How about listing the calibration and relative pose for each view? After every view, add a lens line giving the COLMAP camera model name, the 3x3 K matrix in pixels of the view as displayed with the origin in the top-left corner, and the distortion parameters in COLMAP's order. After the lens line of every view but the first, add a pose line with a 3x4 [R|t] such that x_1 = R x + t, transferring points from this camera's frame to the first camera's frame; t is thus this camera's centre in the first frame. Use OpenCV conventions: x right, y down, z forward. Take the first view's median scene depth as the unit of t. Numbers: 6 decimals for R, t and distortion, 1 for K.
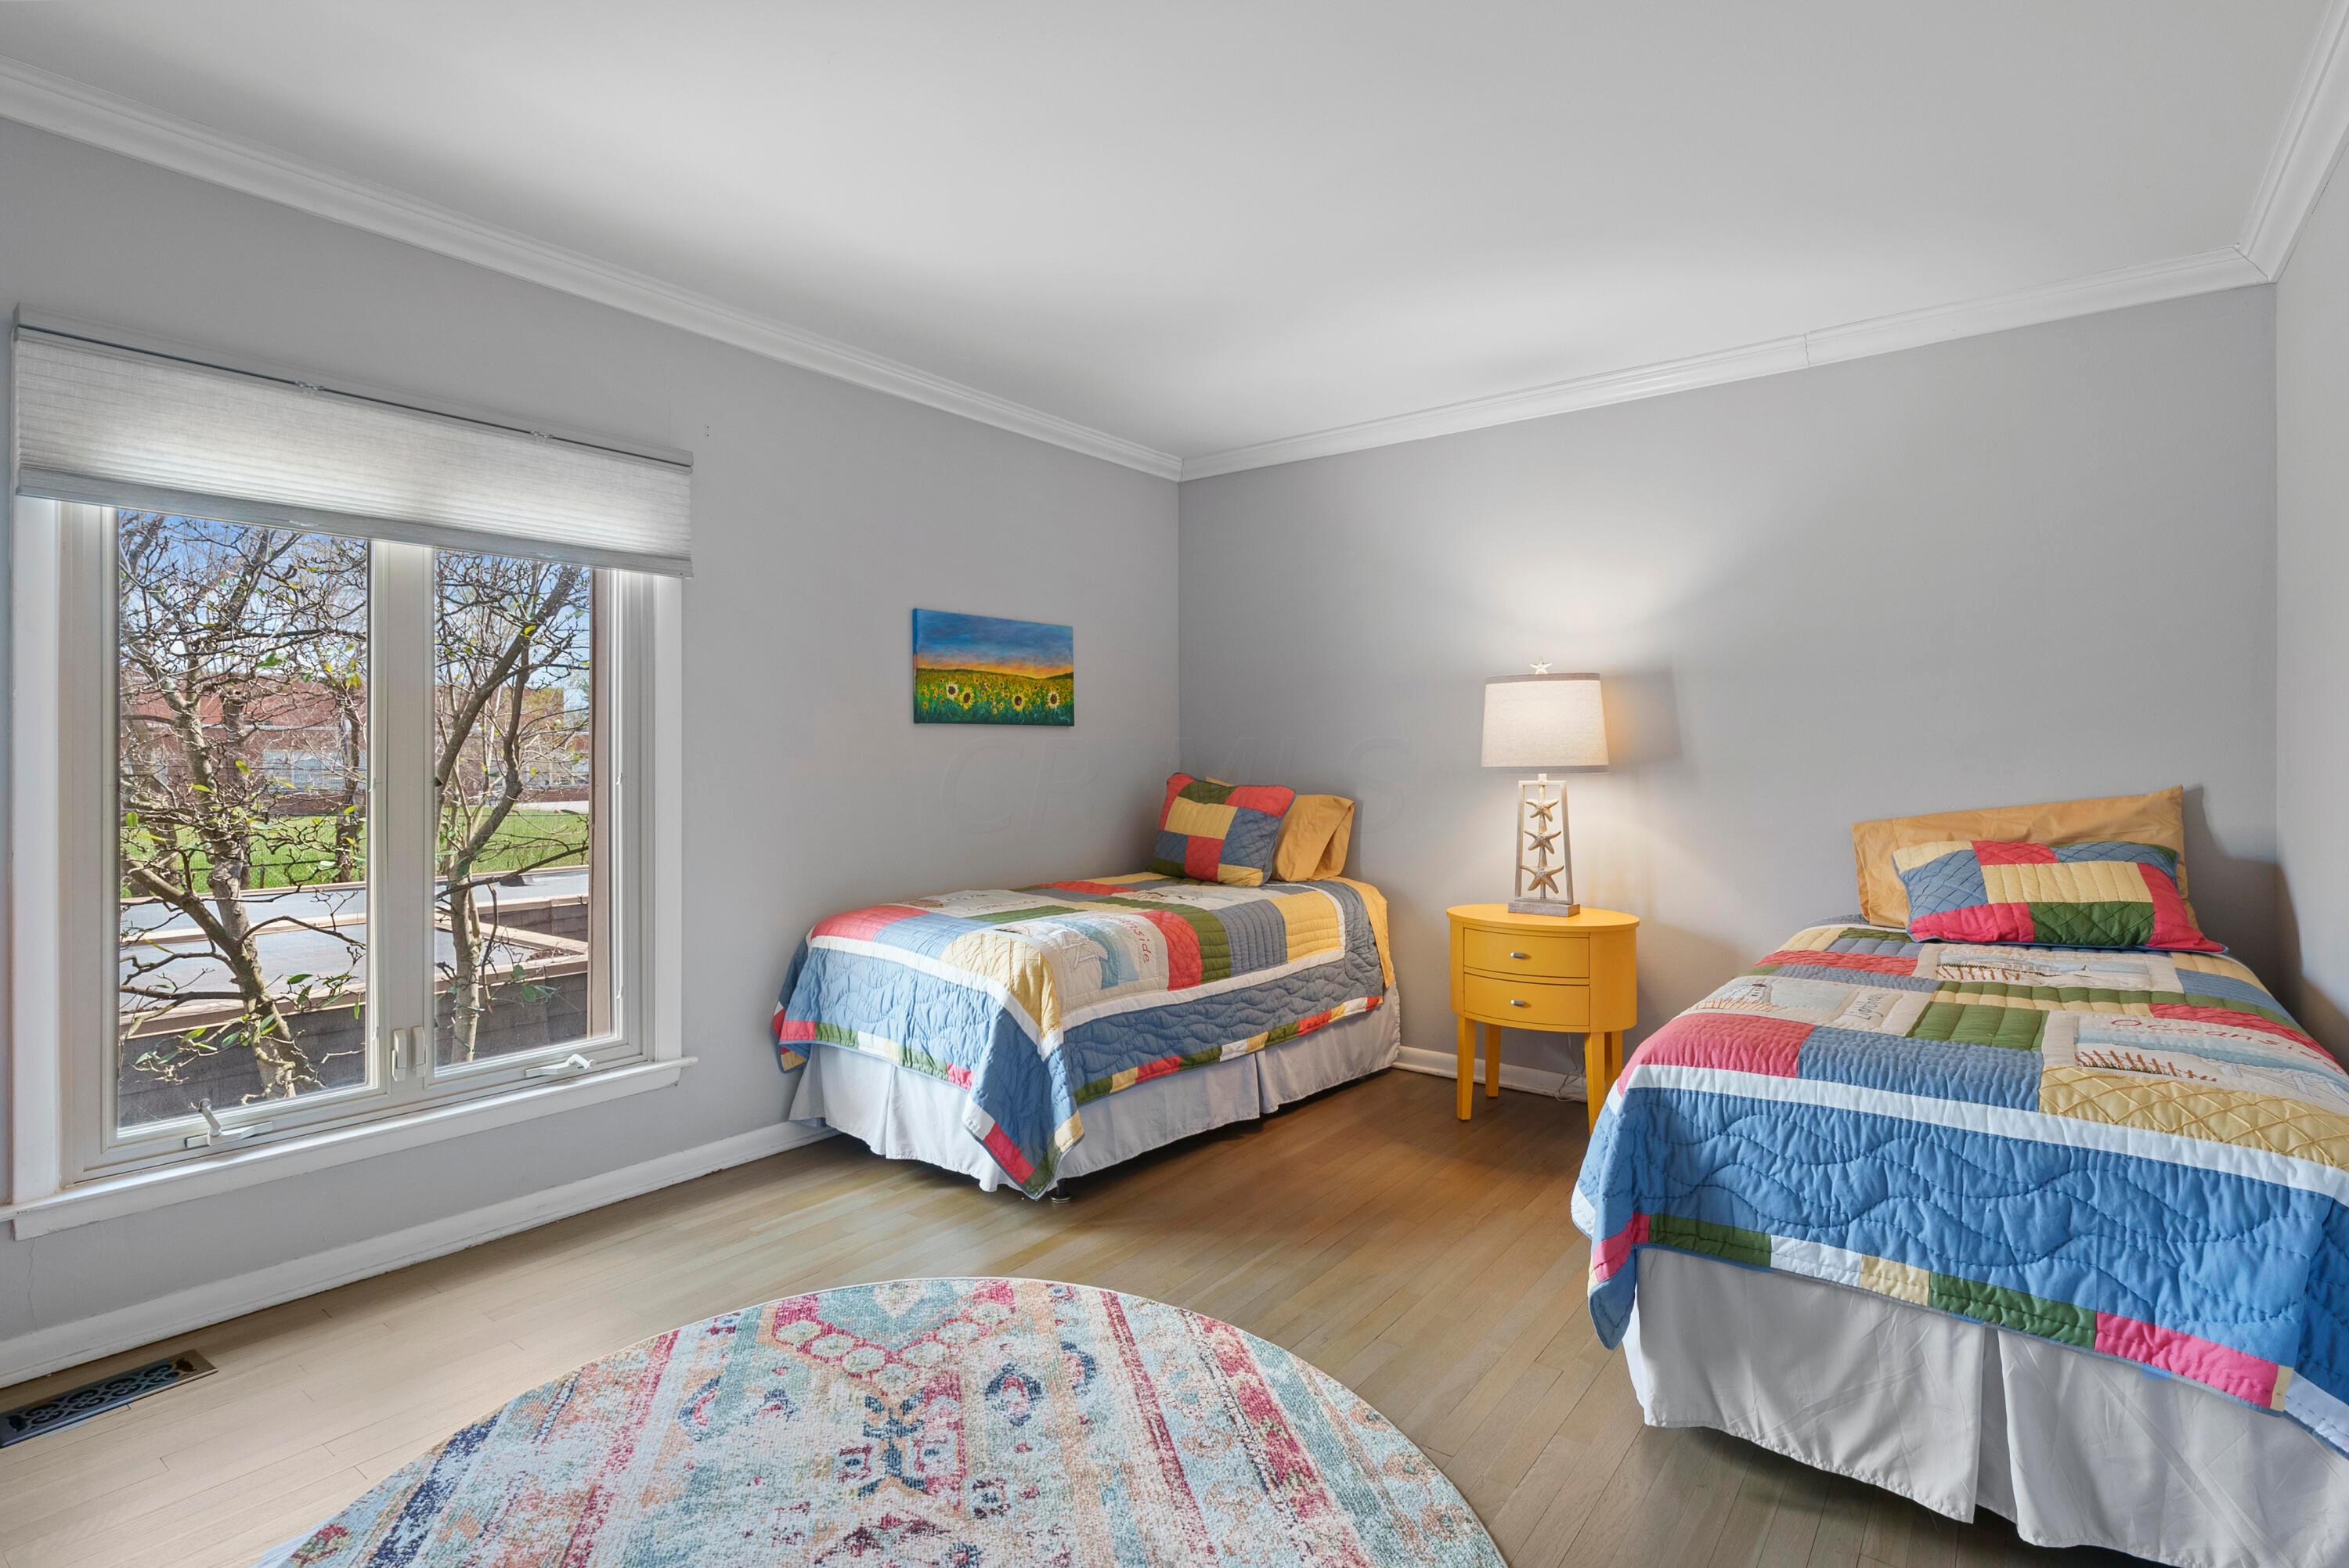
lens RADIAL K [[1153.1, 0, 1175.4], [0, 1153.1, 770.0], [0, 0, 1]] dist [-0.002566, -0.000465]
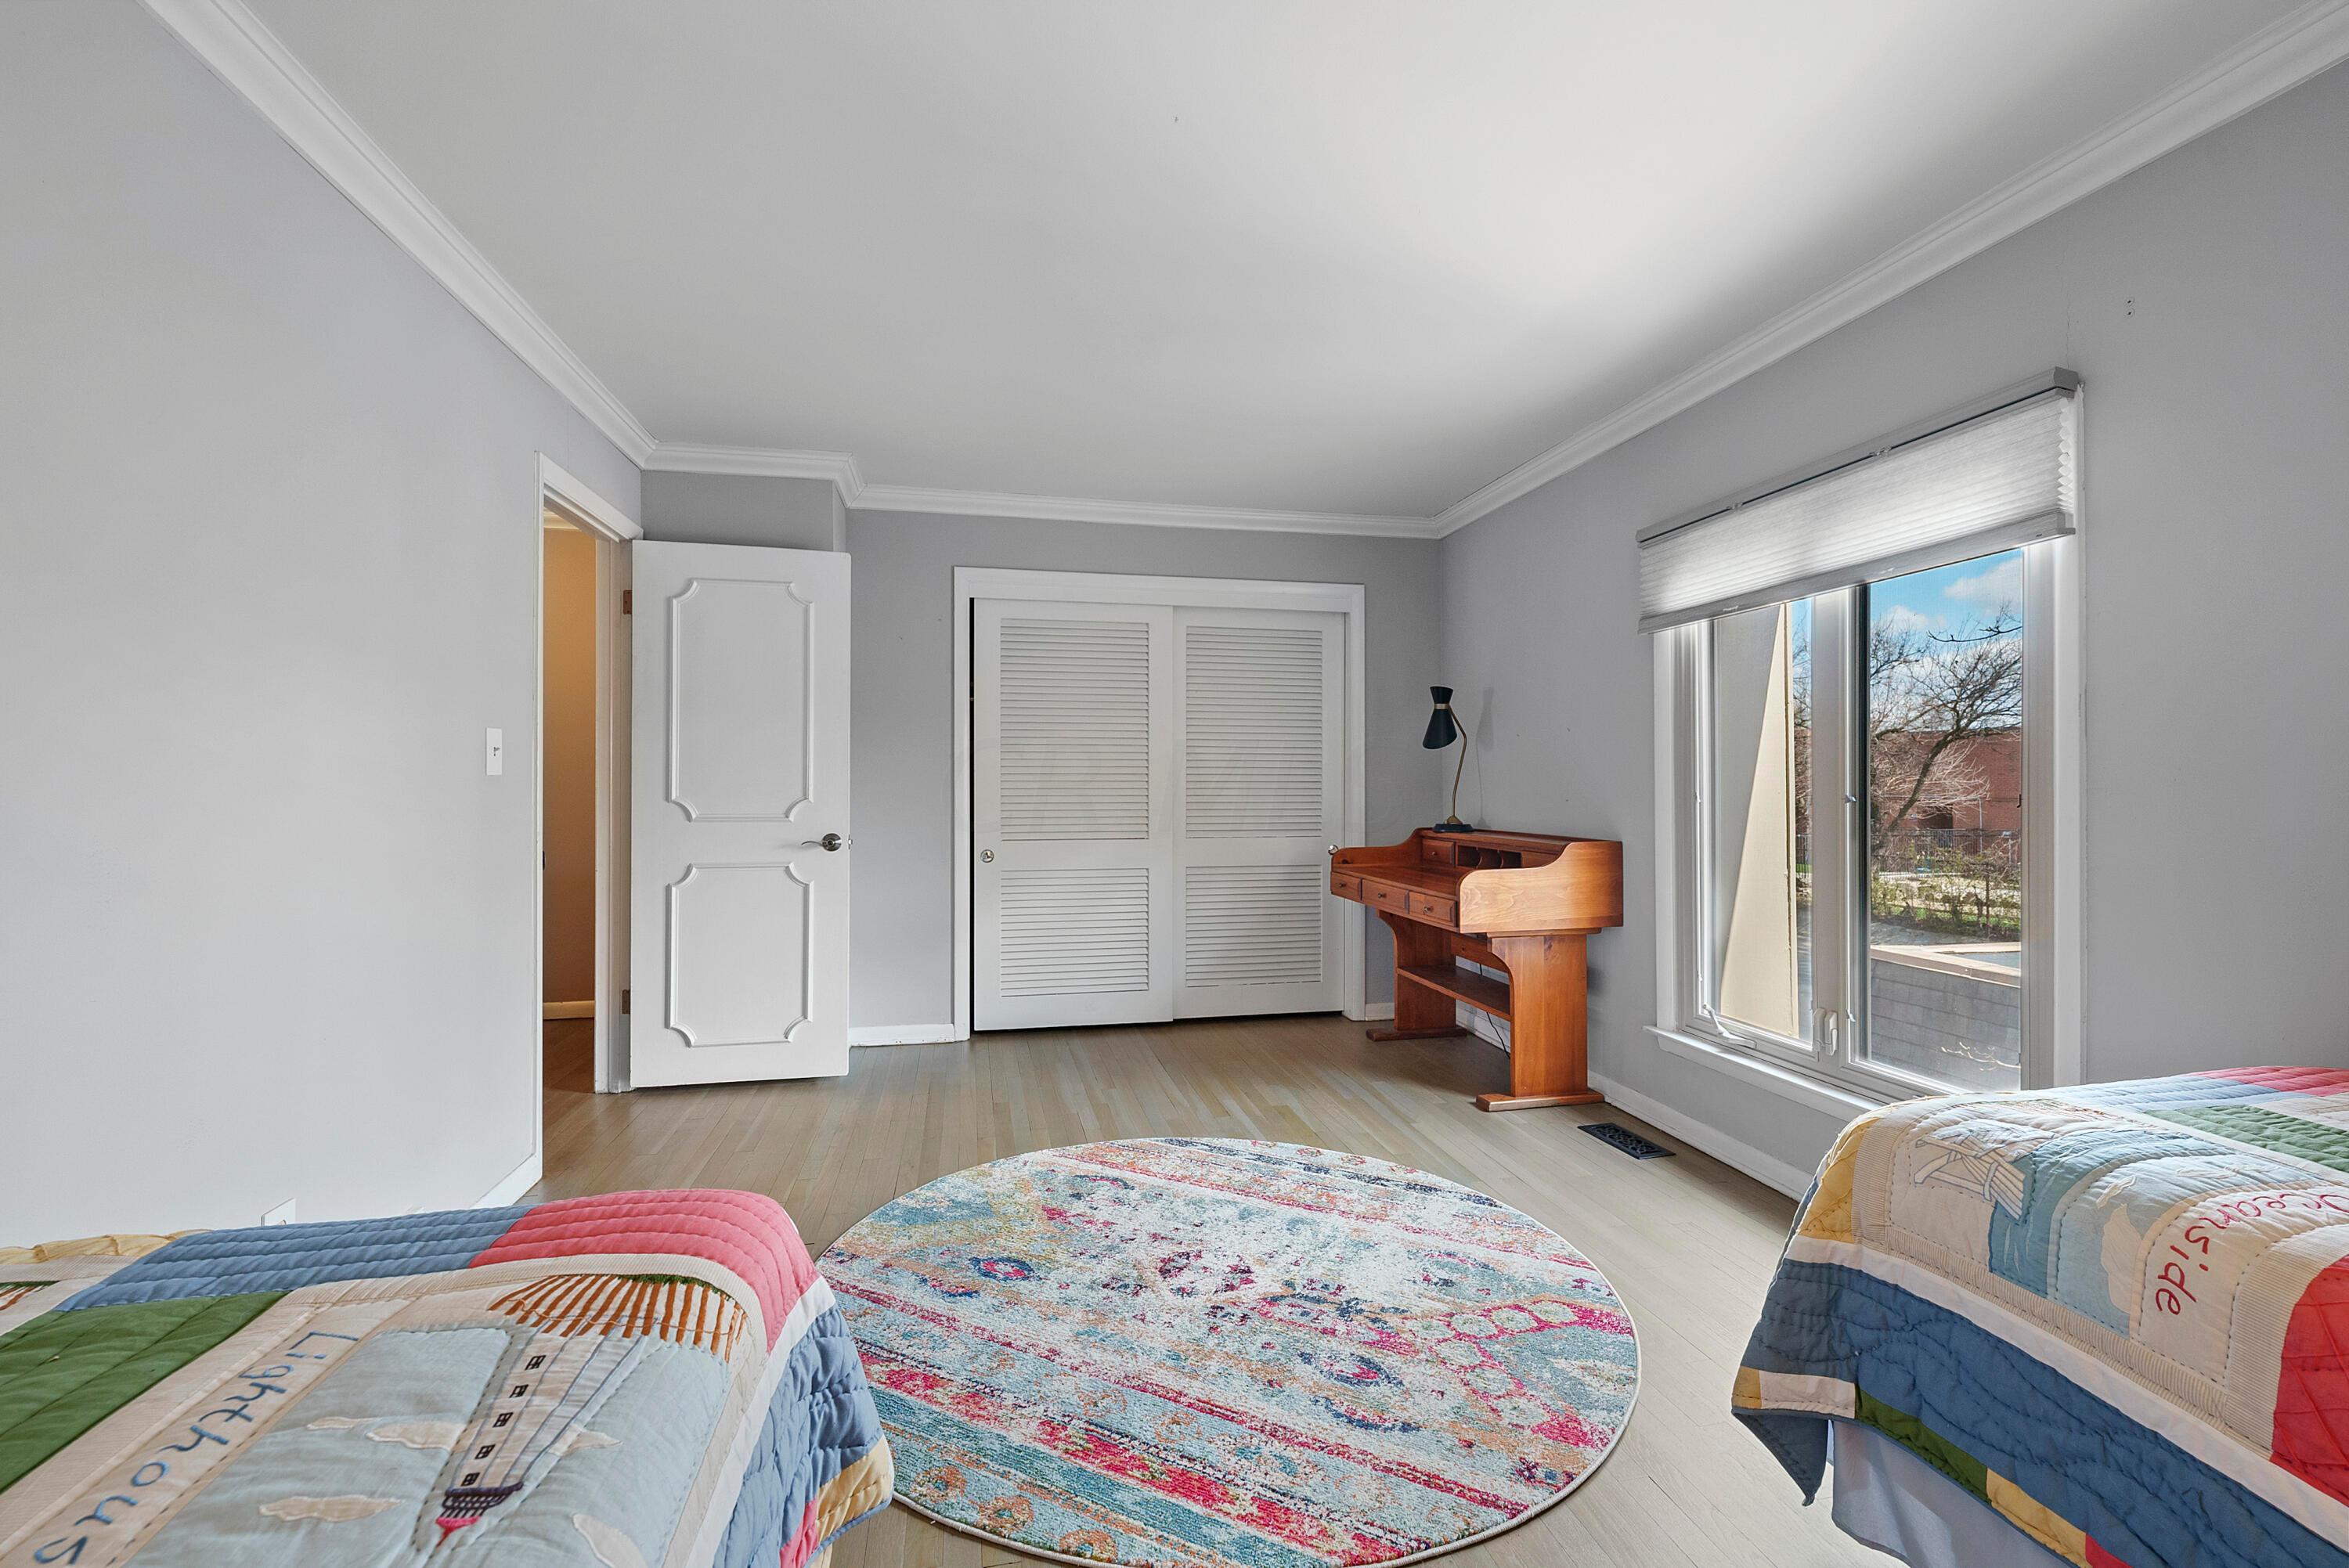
lens RADIAL K [[979.8, 0, 1180.9], [0, 979.8, 781.1], [0, 0, 1]] dist [-0.000598, -0.000608]
pose [[-0.656137, 0.000036, -0.754642, 0.680897], [-0.003610, 0.999988, 0.003186, -0.009882], [0.754633, 0.004815, -0.656130, 1.542622]]
